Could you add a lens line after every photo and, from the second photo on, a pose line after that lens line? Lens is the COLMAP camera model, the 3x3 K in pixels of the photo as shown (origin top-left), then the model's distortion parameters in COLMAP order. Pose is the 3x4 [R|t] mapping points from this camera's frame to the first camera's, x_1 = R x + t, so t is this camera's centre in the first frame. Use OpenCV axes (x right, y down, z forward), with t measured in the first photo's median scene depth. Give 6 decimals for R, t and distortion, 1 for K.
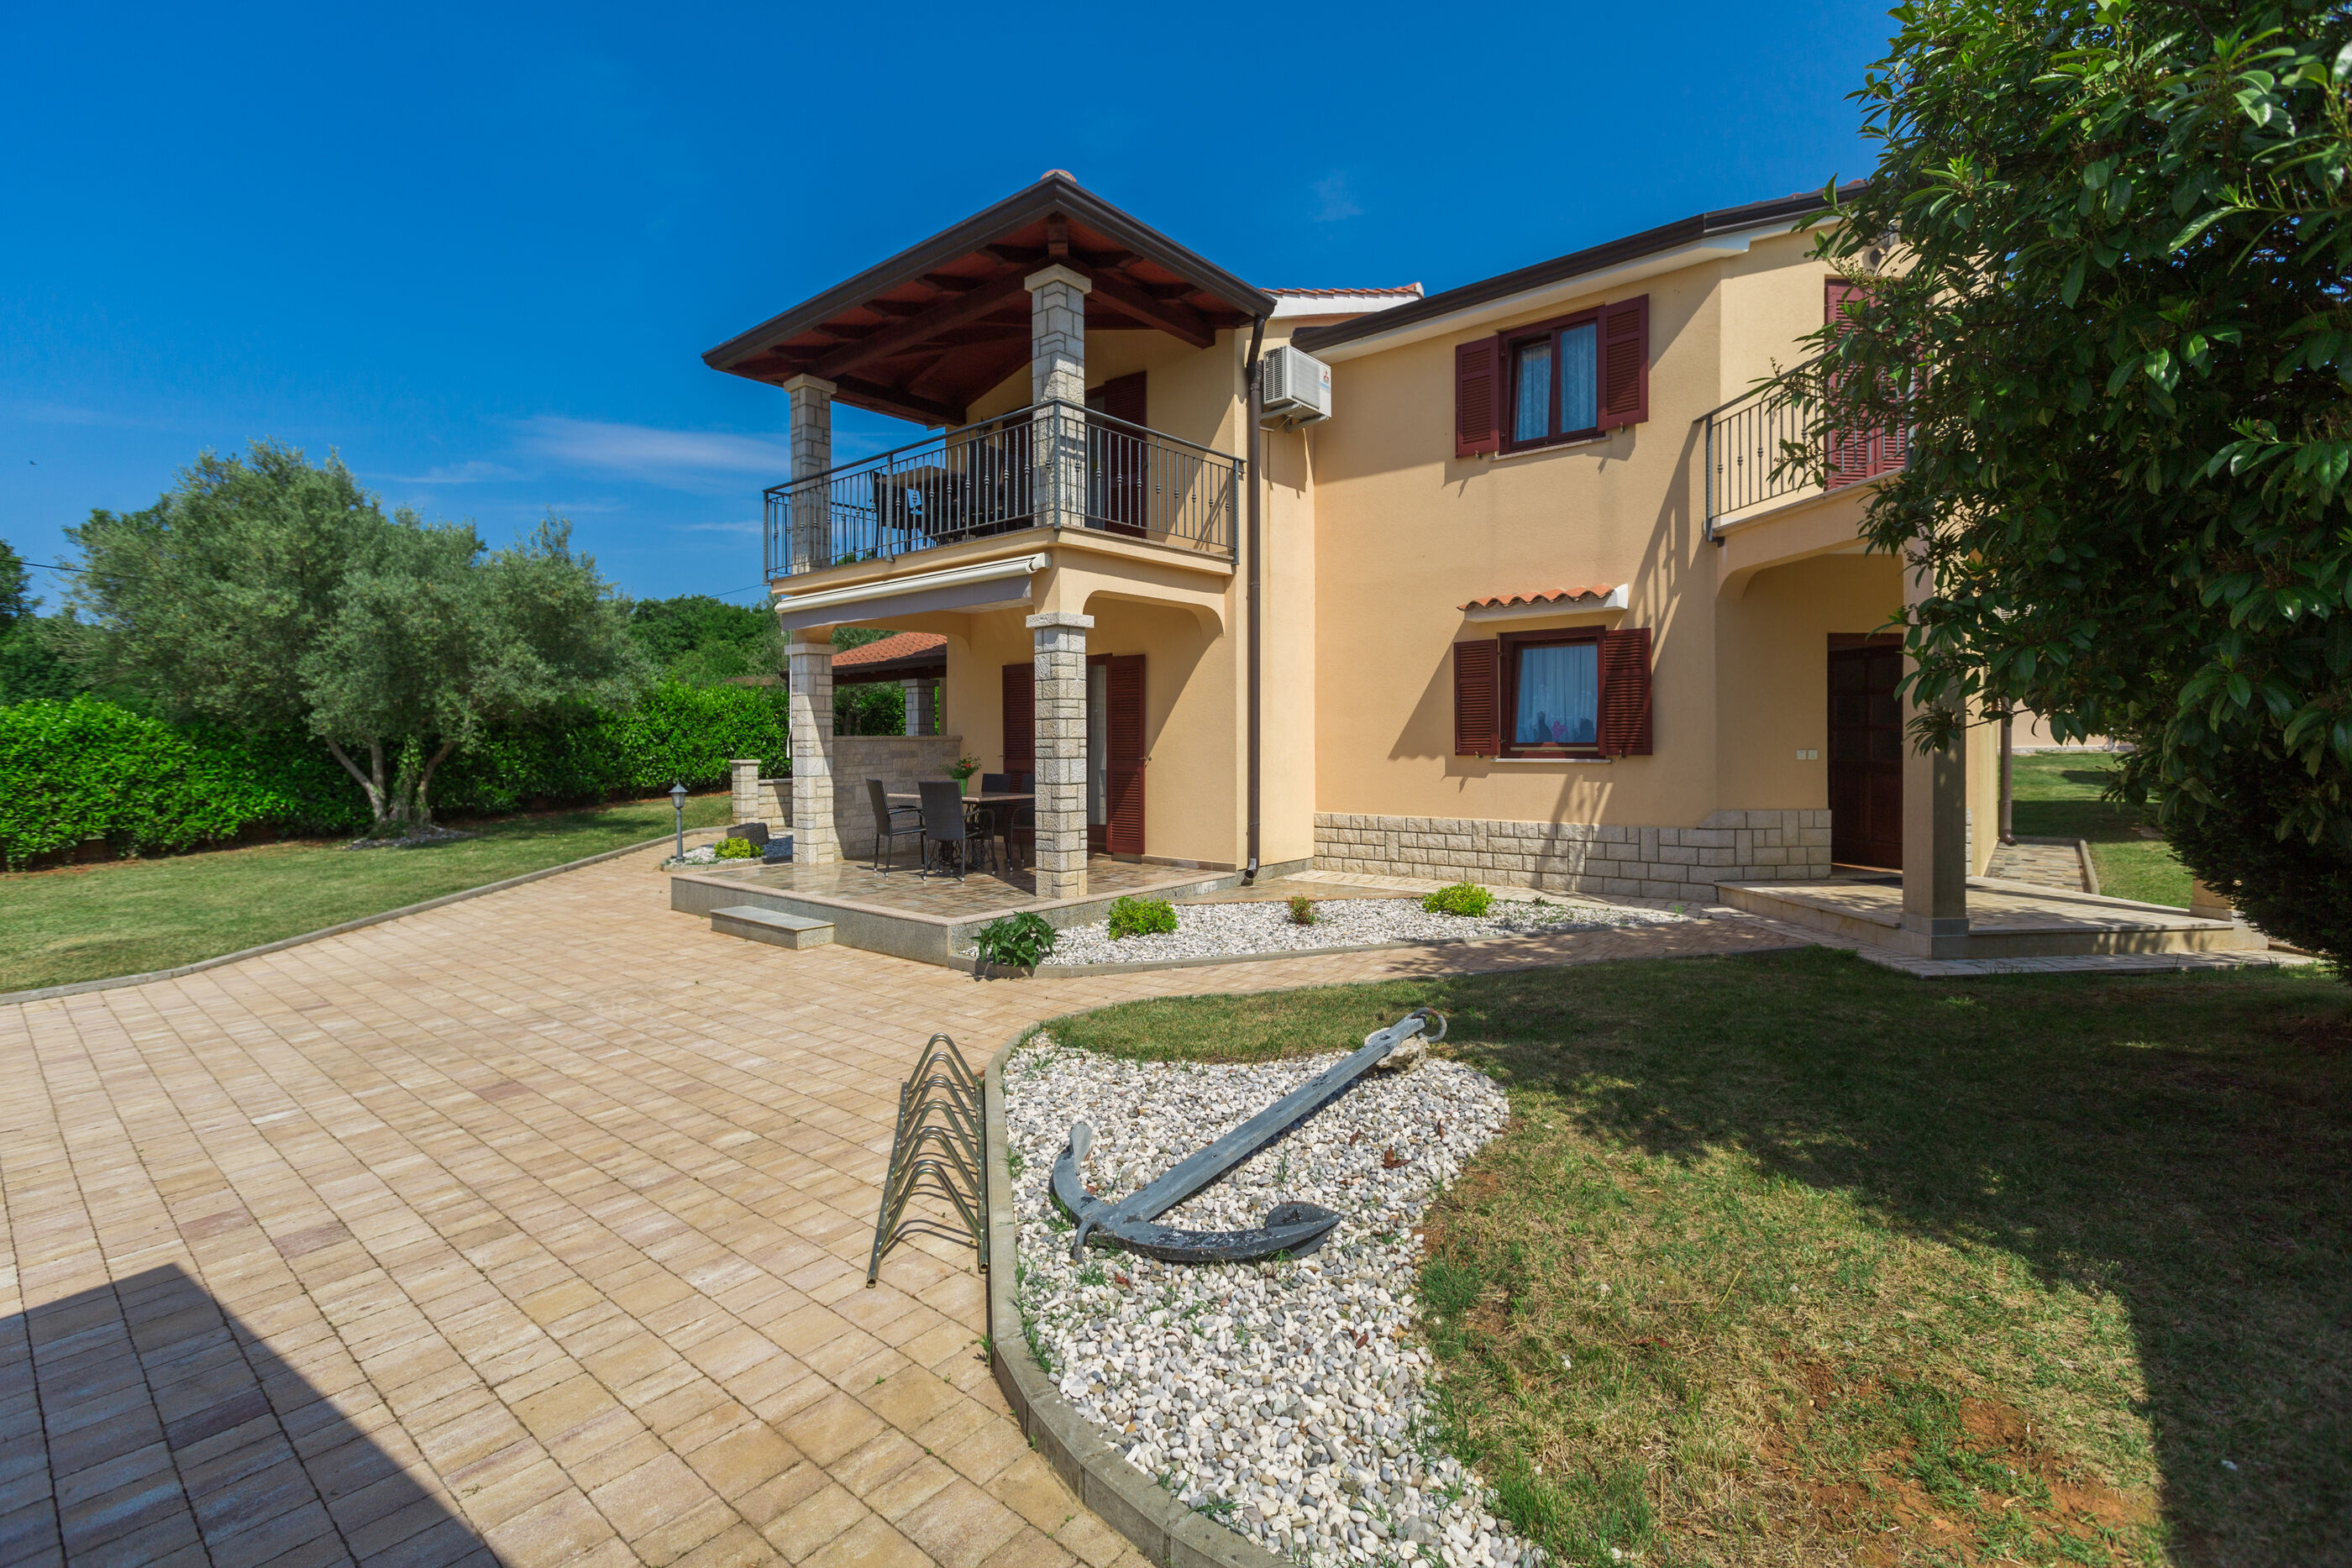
lens RADIAL K [[1040.4, 0, 1184.5], [0, 1040.4, 772.7], [0, 0, 1]] dist [-0.000391, 0.000698]
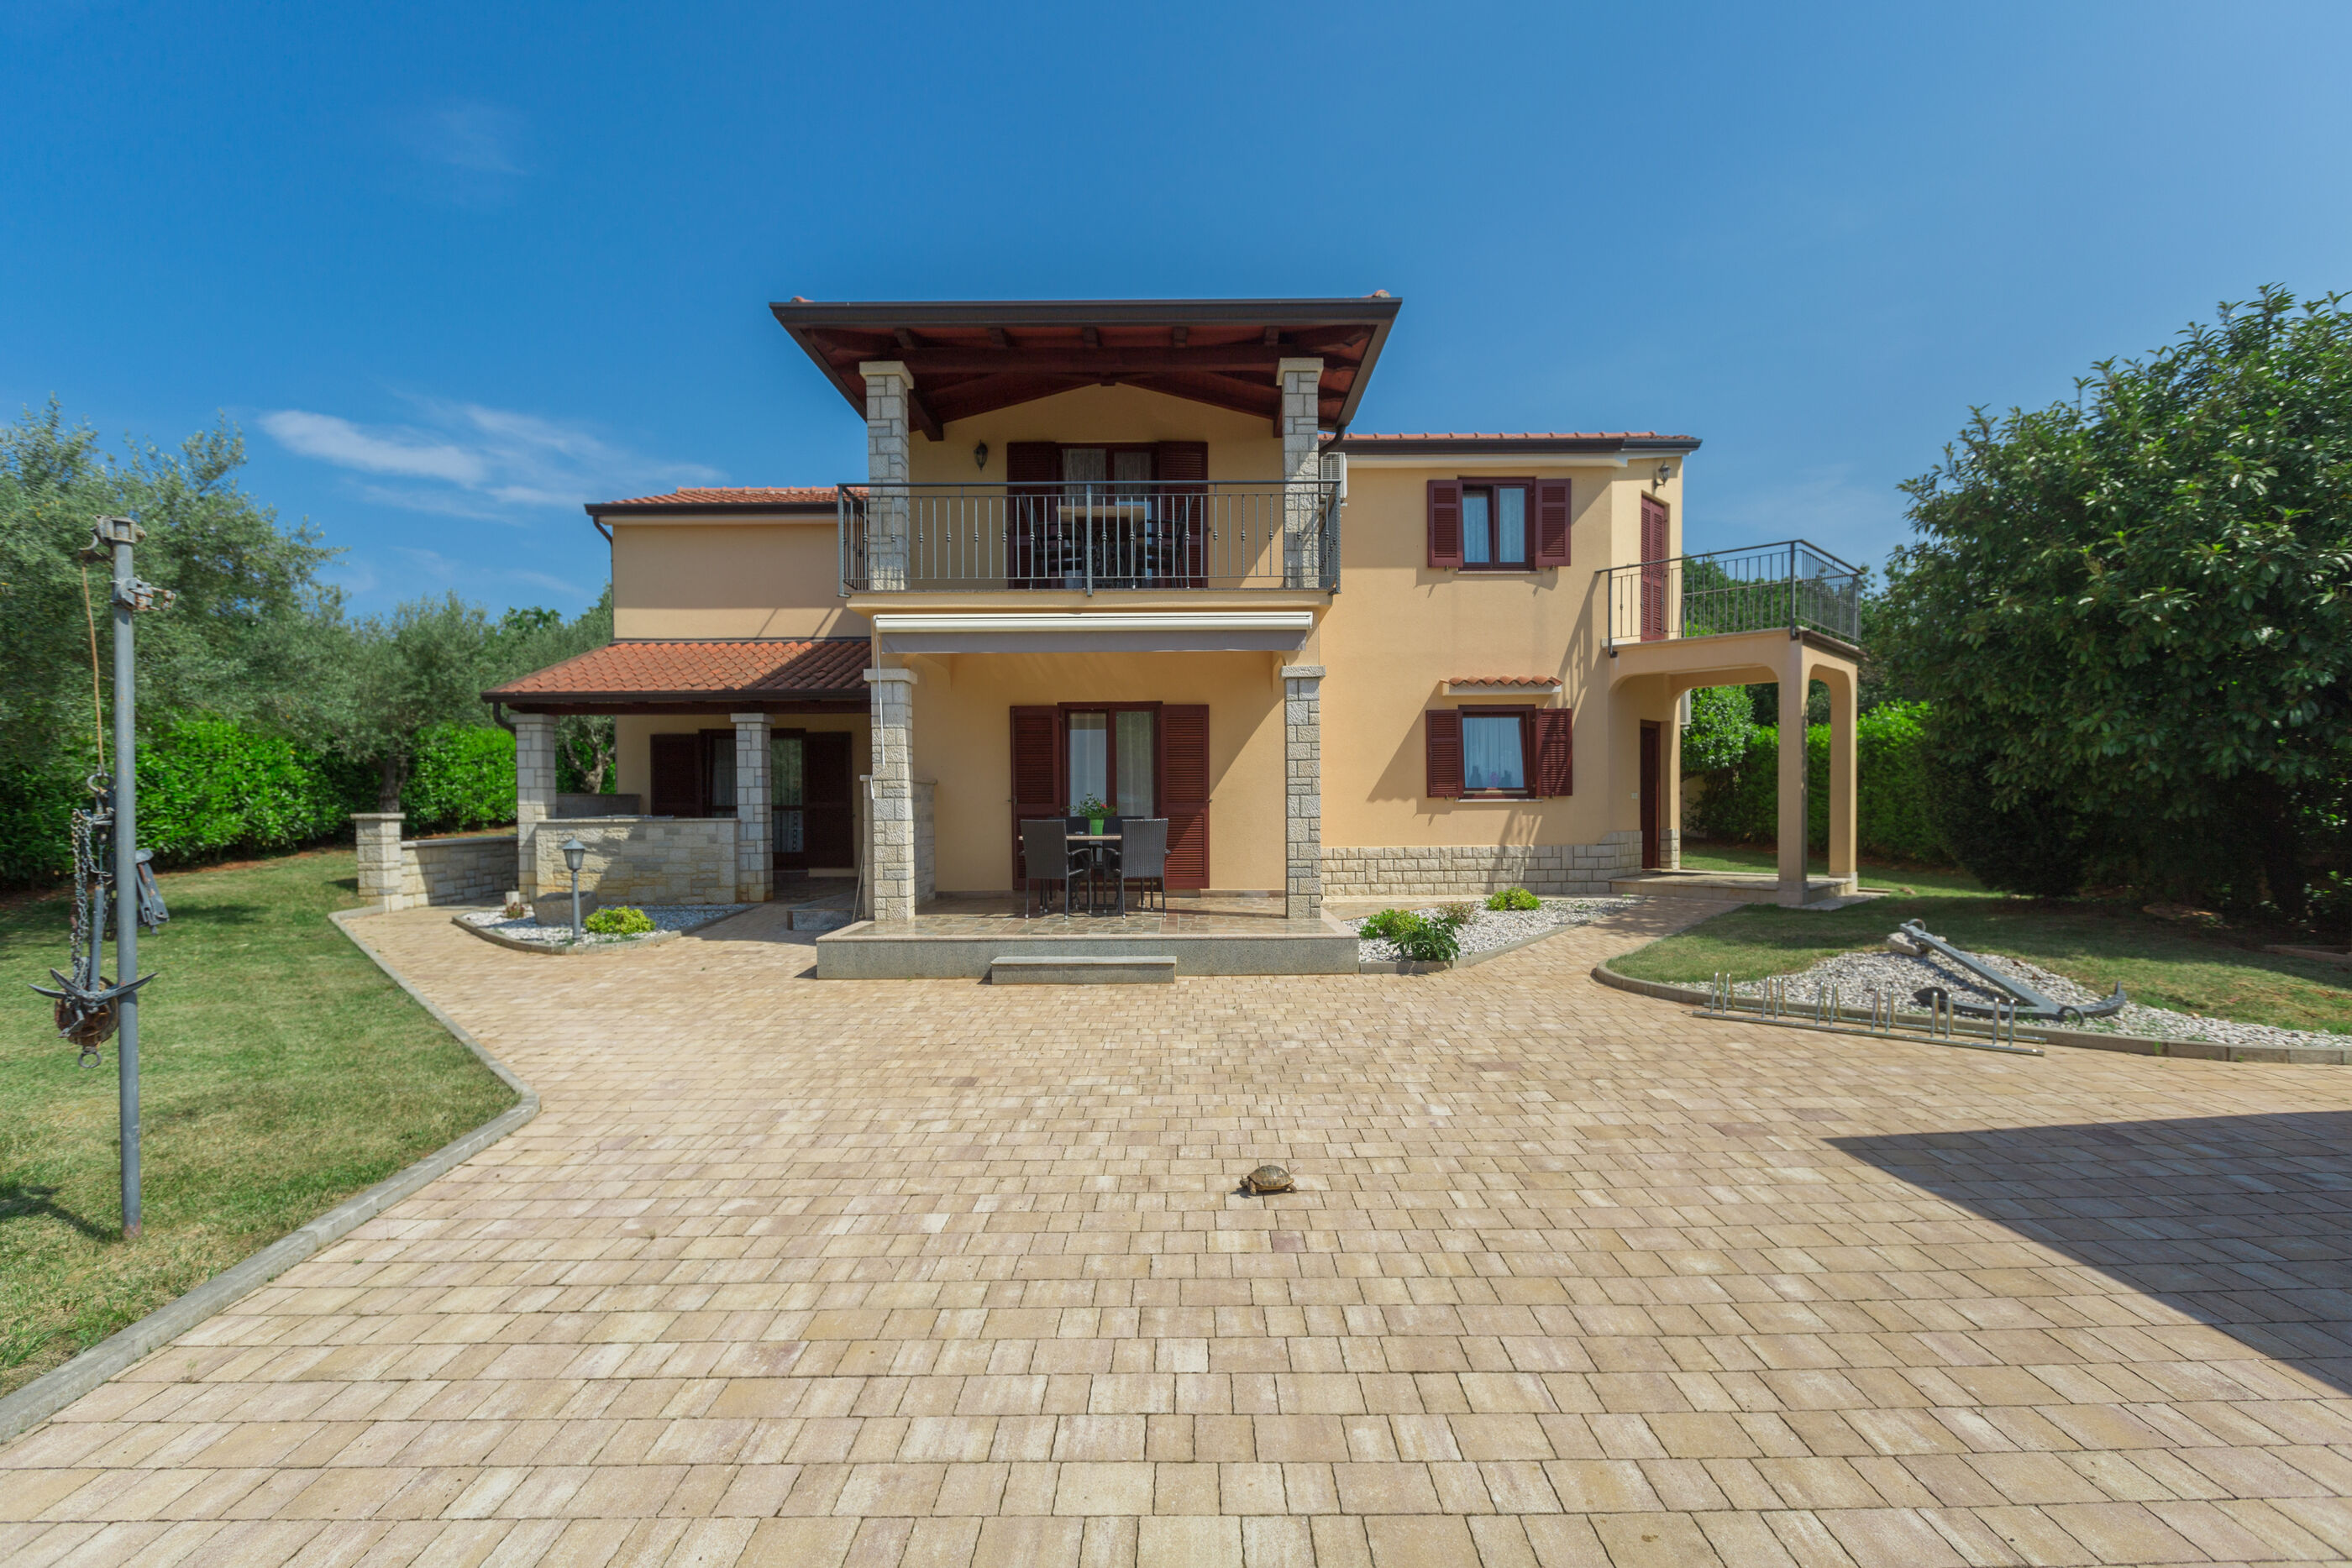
lens RADIAL K [[1078.3, 0, 1180.3], [0, 1078.3, 859.5], [0, 0, 1]] dist [0.001049, 0.000405]
pose [[0.774871, -0.031439, 0.631337, -0.850937], [0.021033, 0.999492, 0.023958, 0.022406], [-0.631769, -0.005286, 0.775139, 0.155596]]
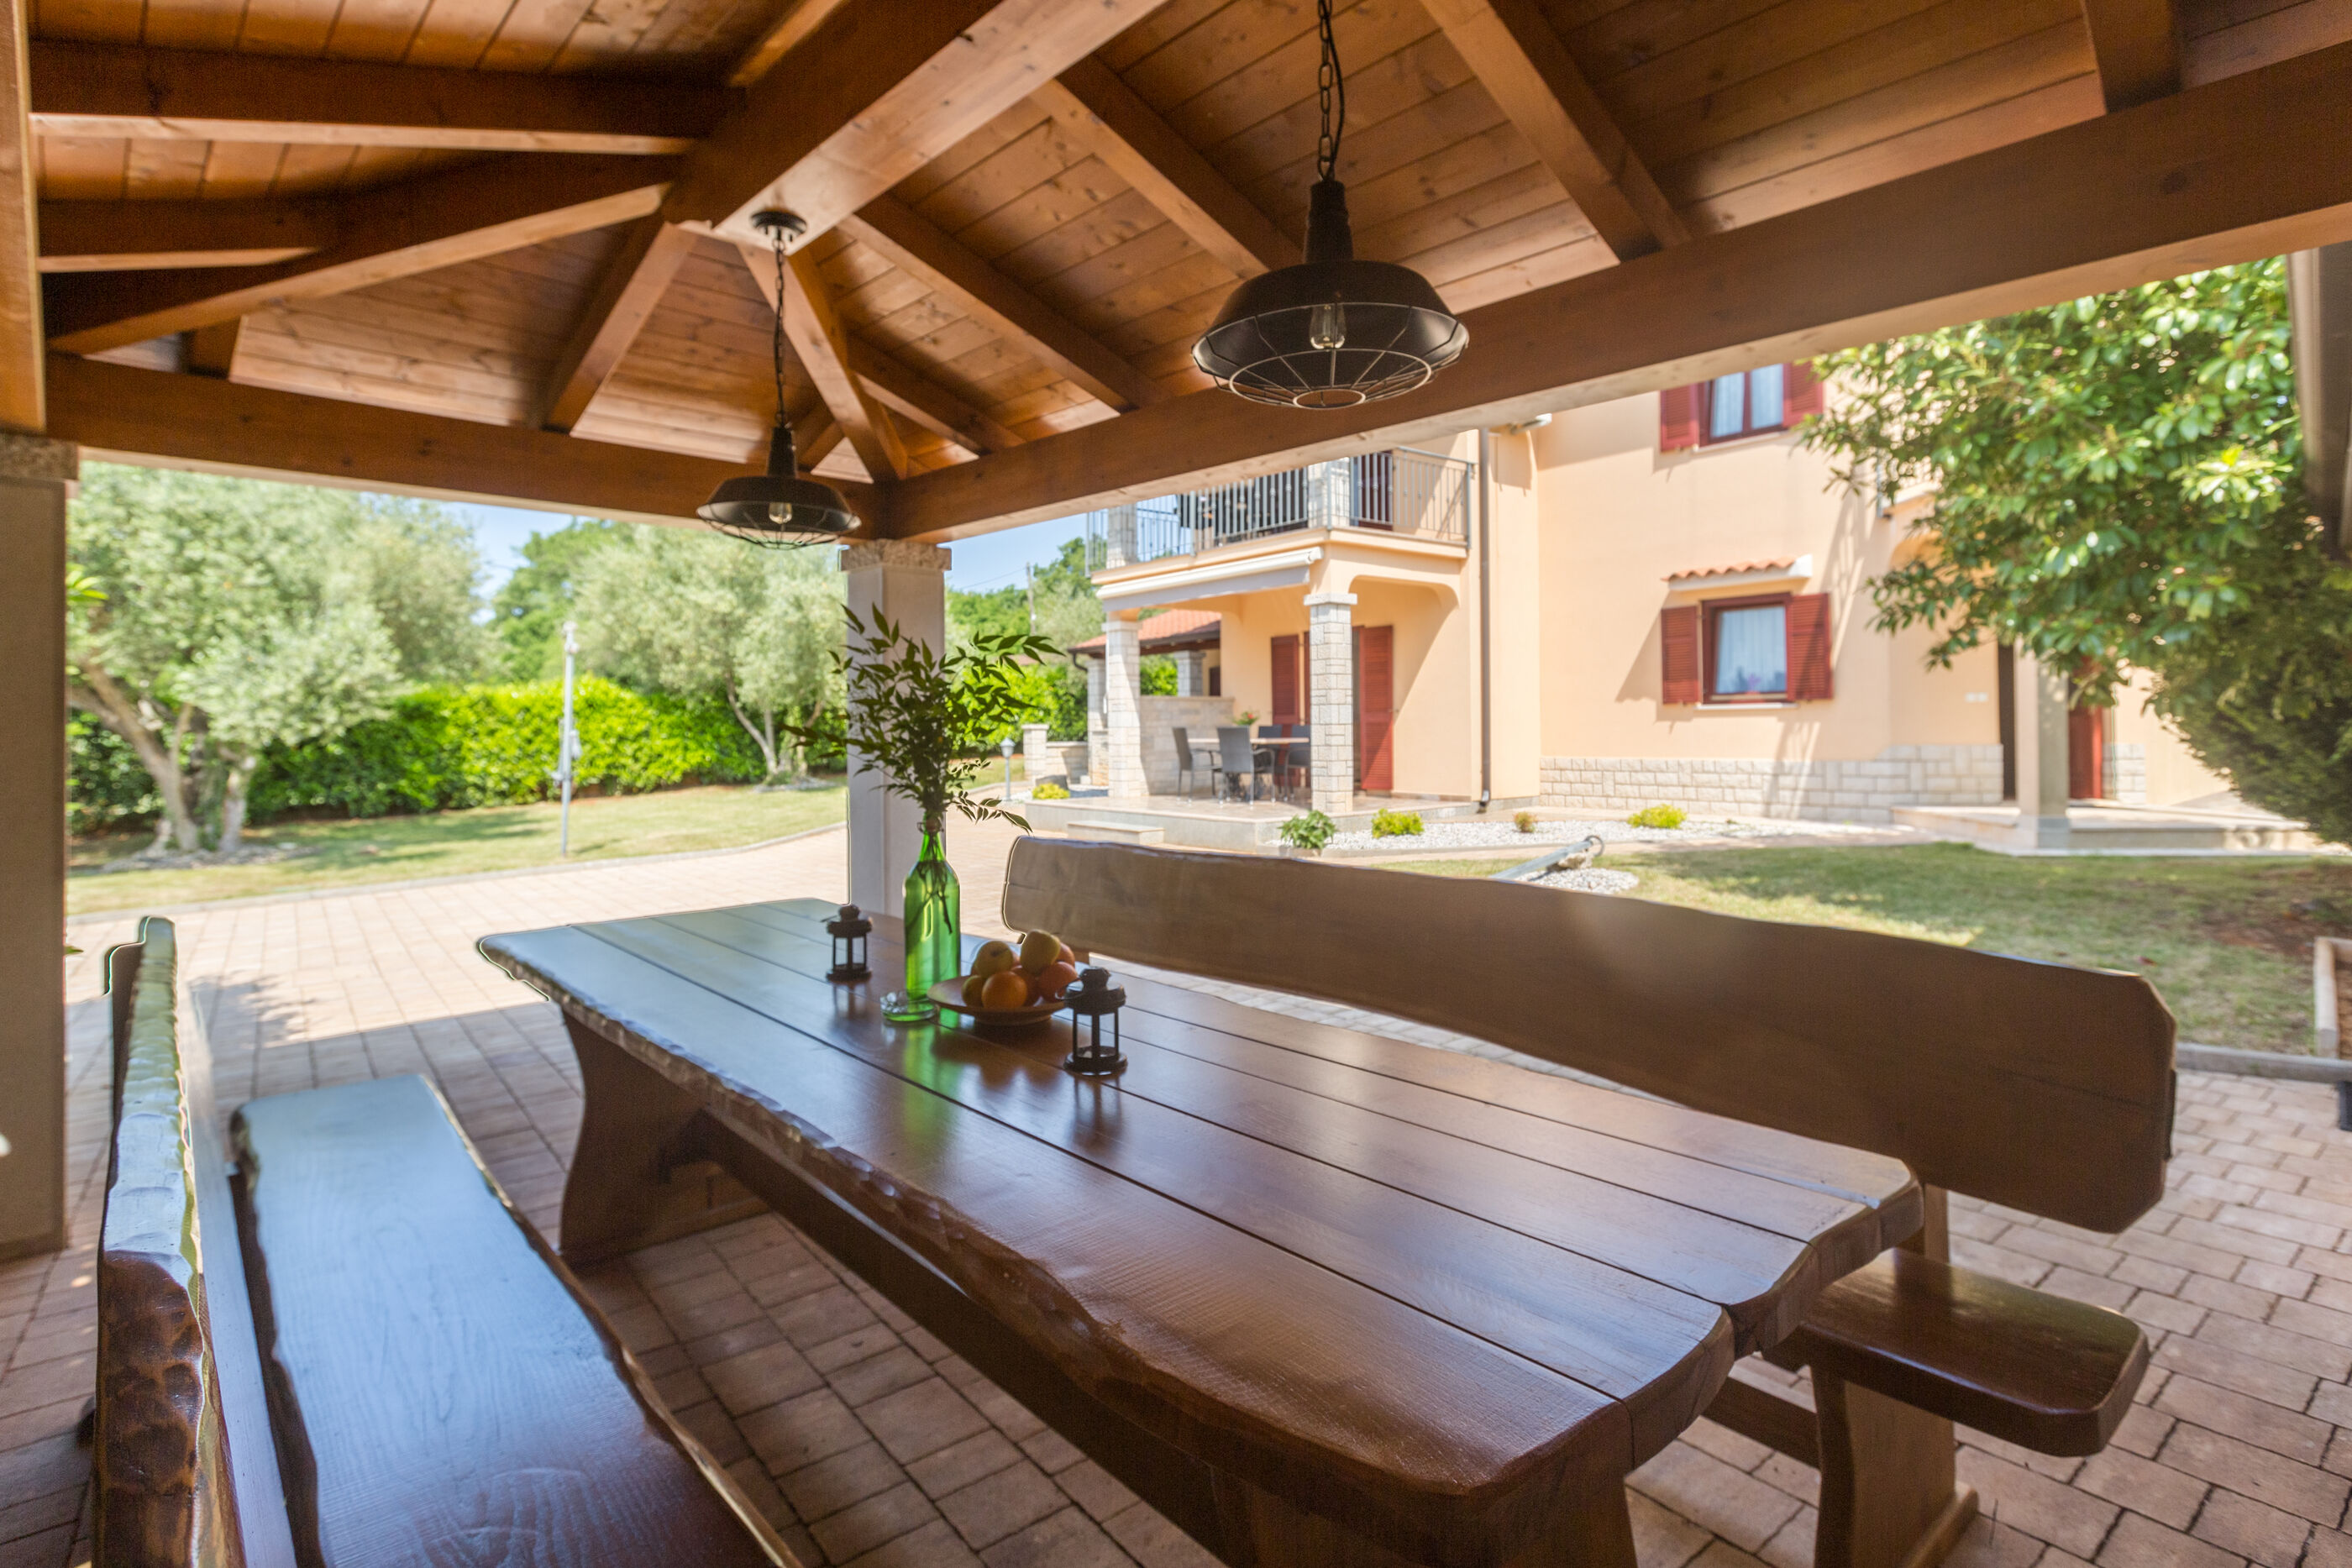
lens RADIAL K [[1093.6, 0, 1224.5], [0, 1093.6, 727.0], [0, 0, 1]] dist [0.001200, 0.000319]
pose [[0.985093, -0.006543, -0.171898, -0.014027], [0.001934, 0.999635, -0.026964, 0.042058], [0.172012, 0.026230, 0.984746, -0.304477]]
